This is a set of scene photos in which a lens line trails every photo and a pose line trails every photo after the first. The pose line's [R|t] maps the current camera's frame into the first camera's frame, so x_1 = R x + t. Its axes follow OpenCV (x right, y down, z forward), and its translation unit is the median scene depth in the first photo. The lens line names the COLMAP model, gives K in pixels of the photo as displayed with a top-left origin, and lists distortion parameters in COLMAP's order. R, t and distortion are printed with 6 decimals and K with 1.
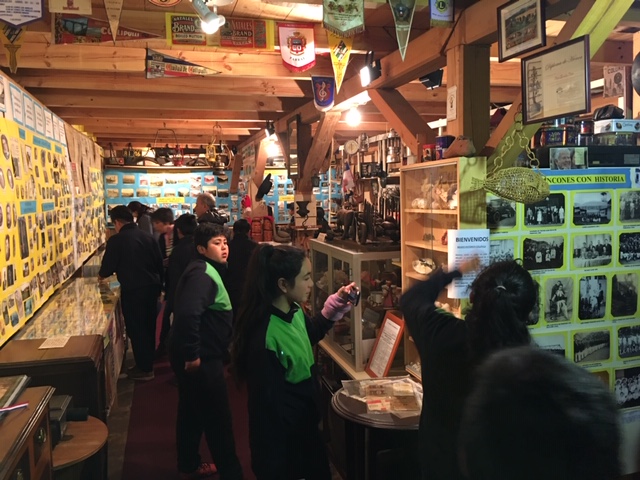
lens RADIAL K [[546.0, 0, 322.6], [0, 546.0, 234.8], [0, 0, 1]] dist [0.057630, -0.099166]
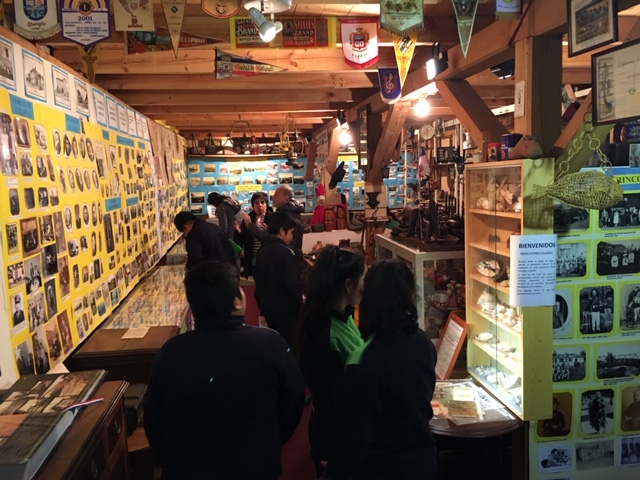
lens RADIAL K [[546.0, 0, 317.6], [0, 546.0, 245.5], [0, 0, 1]] dist [0.057630, -0.099166]
pose [[0.987972, 0.005802, -0.154526, 0.031543], [0.002597, 0.998532, 0.054099, -0.031895], [0.154613, -0.053849, 0.986506, -0.001615]]
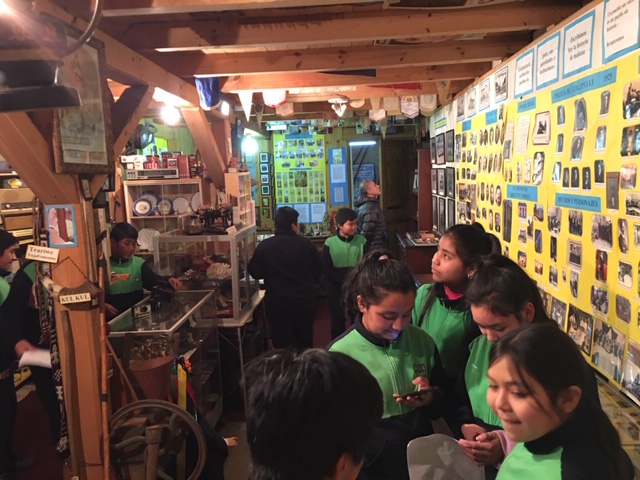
lens RADIAL K [[546.0, 0, 320.1], [0, 546.0, 241.1], [0, 0, 1]] dist [0.057630, -0.099166]
pose [[-0.942101, 0.012825, 0.335084, -0.636154], [0.082046, 0.977712, 0.193255, -0.203823], [-0.325137, 0.209558, -0.922156, 2.318772]]
